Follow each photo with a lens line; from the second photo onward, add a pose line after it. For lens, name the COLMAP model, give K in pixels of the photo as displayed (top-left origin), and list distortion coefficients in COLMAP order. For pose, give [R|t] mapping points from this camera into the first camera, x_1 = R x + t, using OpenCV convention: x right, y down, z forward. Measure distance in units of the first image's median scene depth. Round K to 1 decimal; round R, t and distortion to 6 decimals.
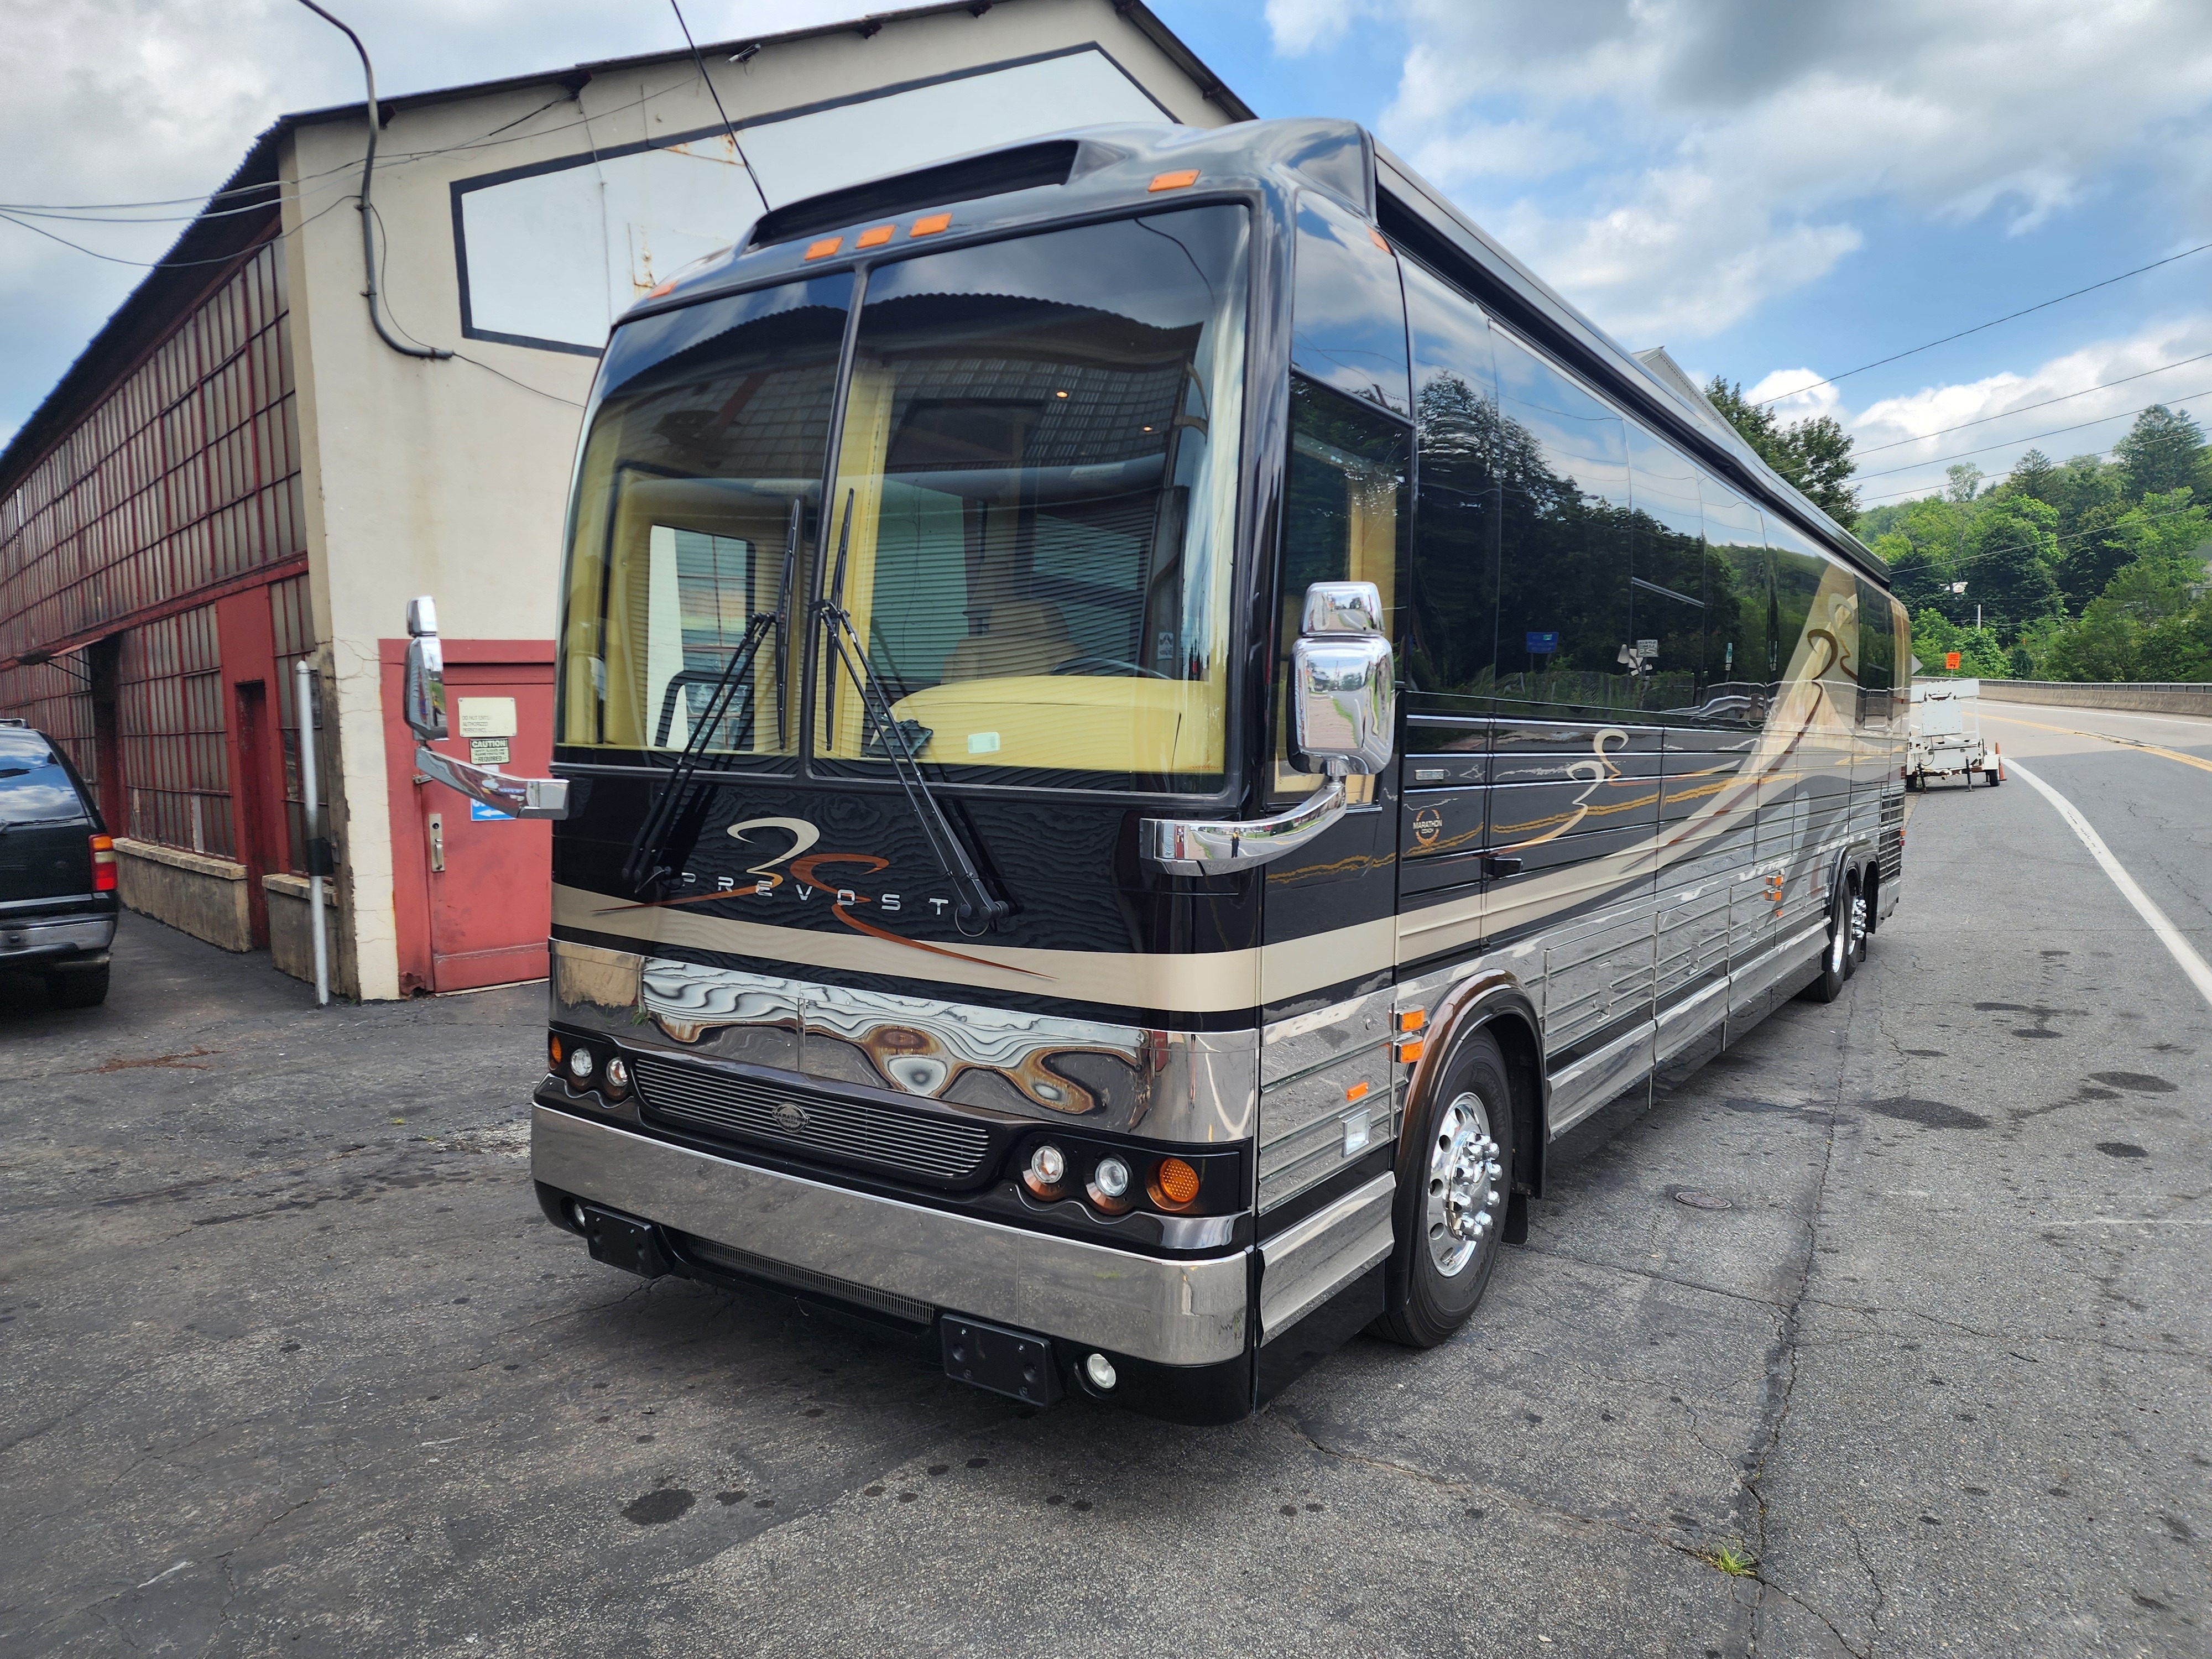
lens RADIAL K [[1510.0, 0, 1106.0], [0, 1510.0, 829.5], [0, 0, 1]] dist [-0.000828, -0.000437]
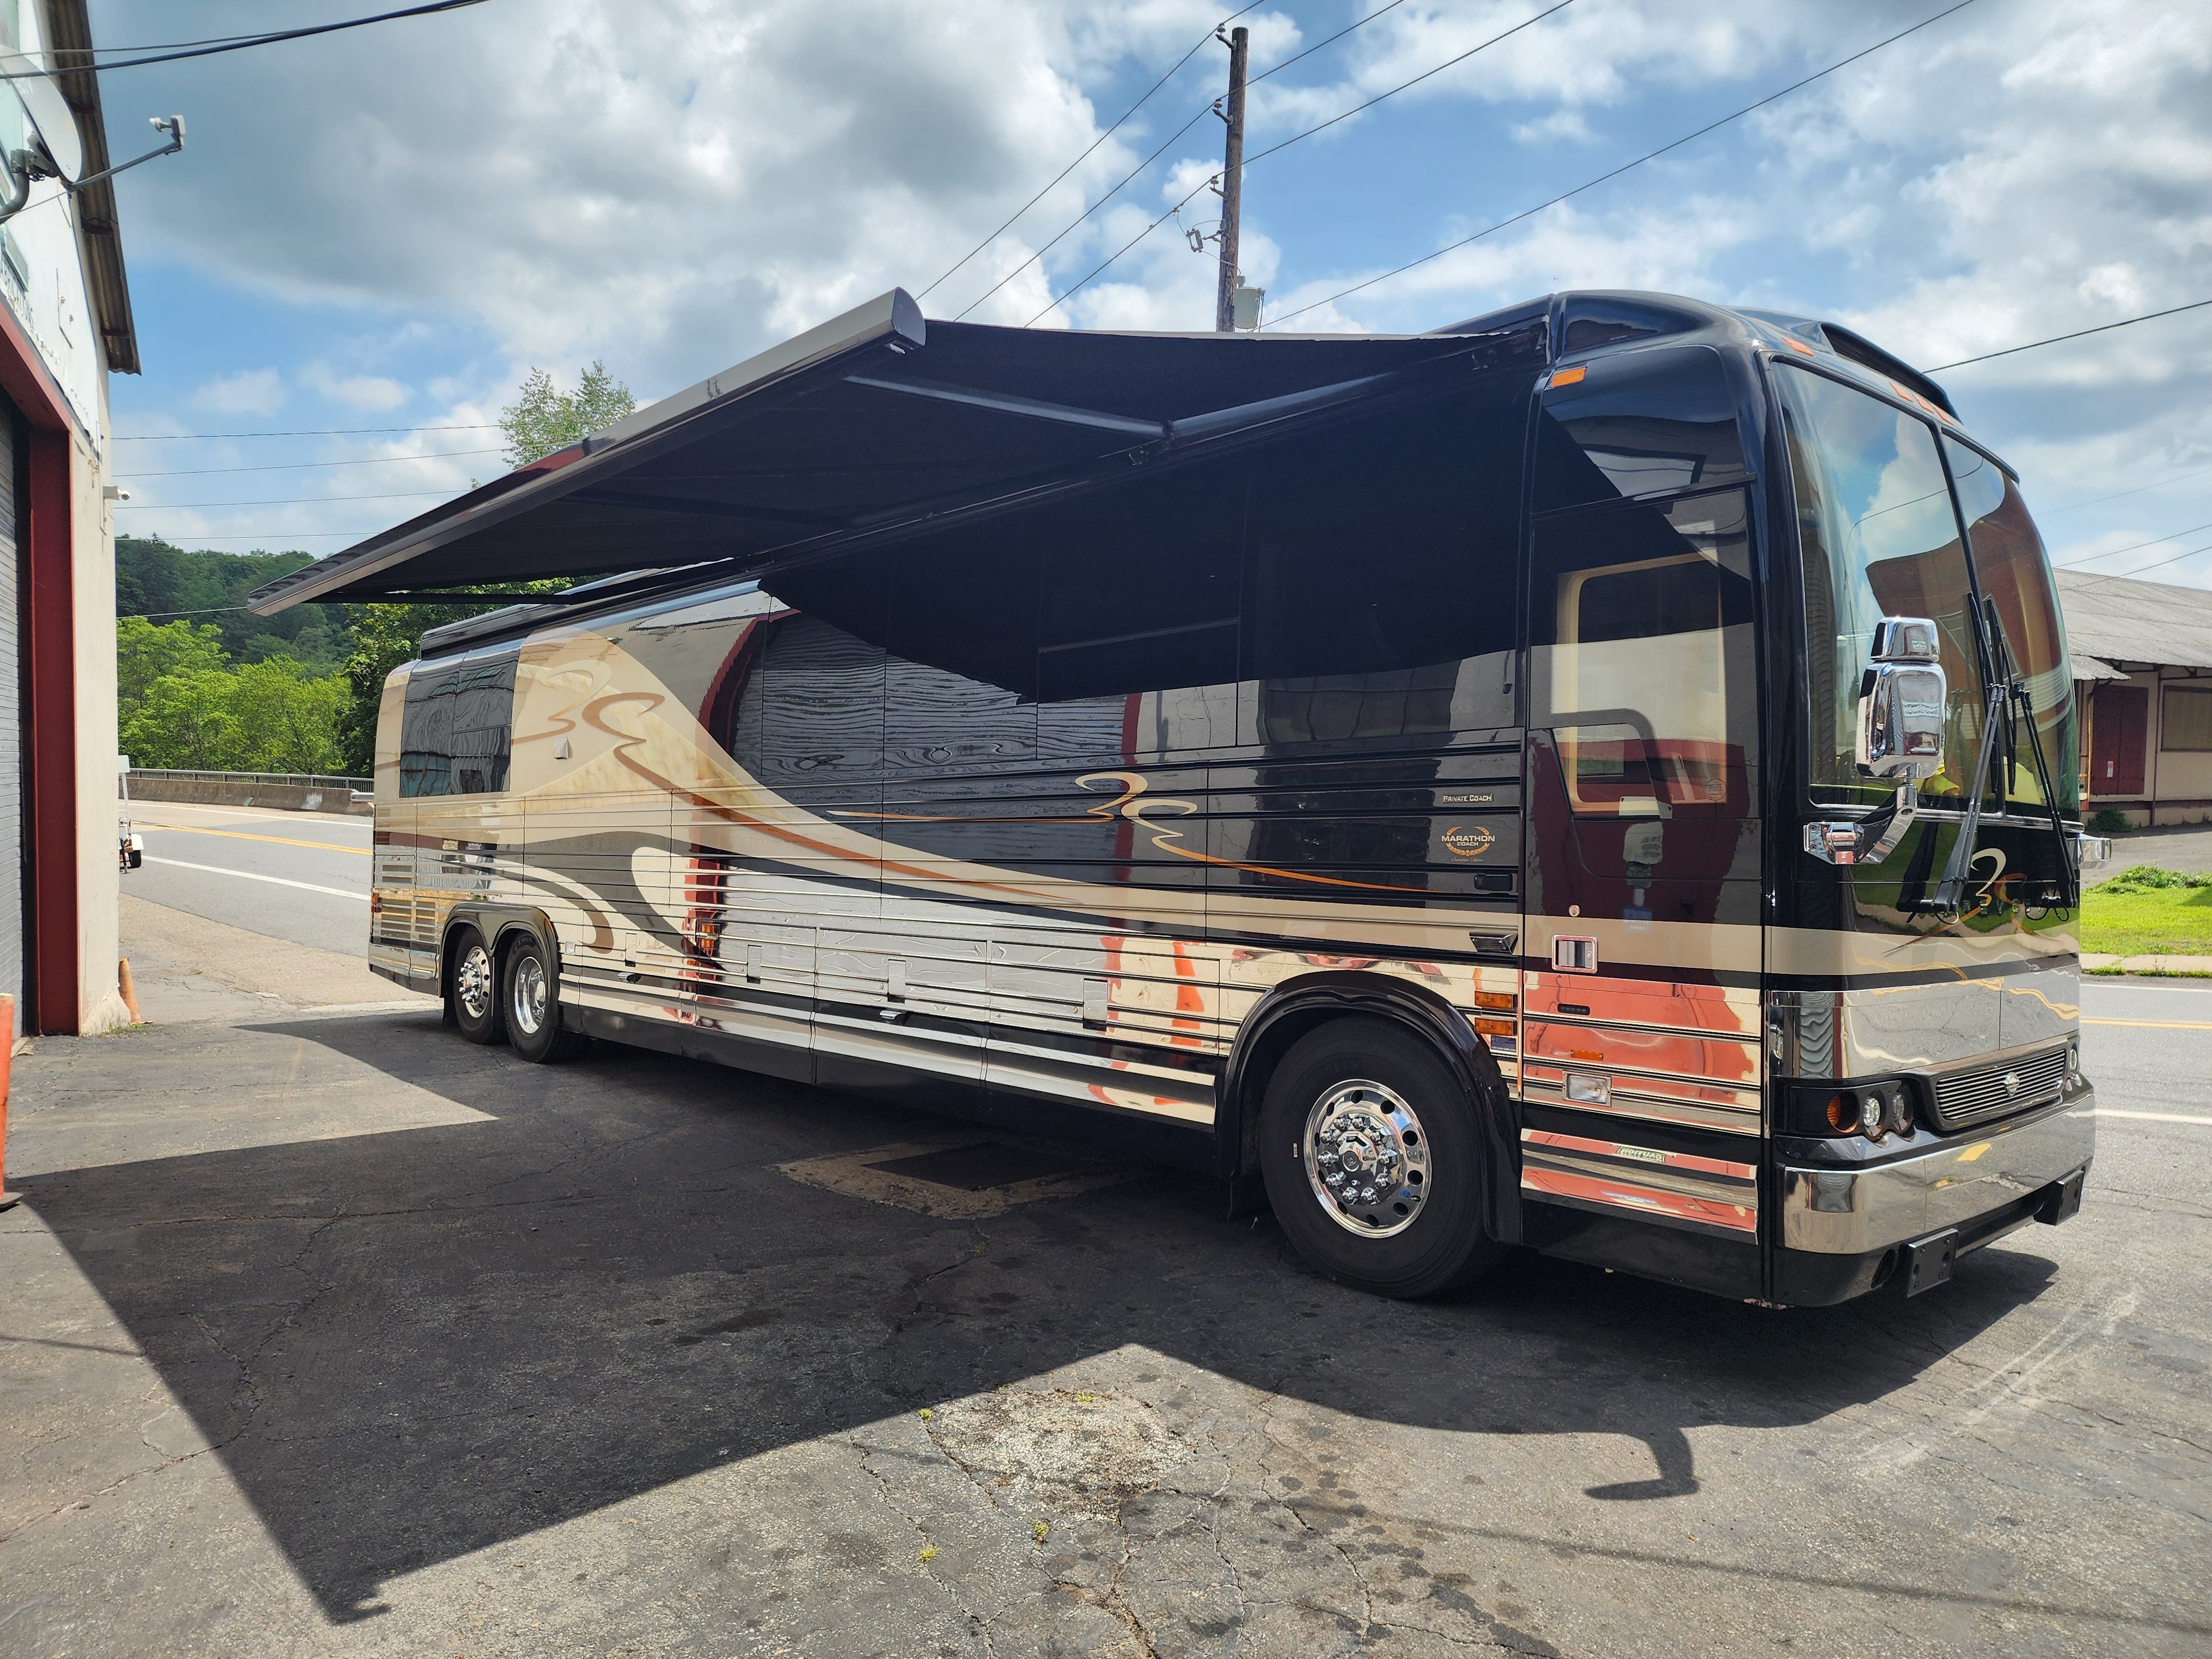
lens RADIAL K [[1486.0, 0, 1106.0], [0, 1486.0, 829.5], [0, 0, 1]] dist [0.002376, 0.001247]
pose [[0.252386, -0.010120, 0.967574, -1.074038], [0.073020, 0.997293, -0.008616, -0.043771], [-0.964867, 0.072827, 0.252442, 0.925908]]
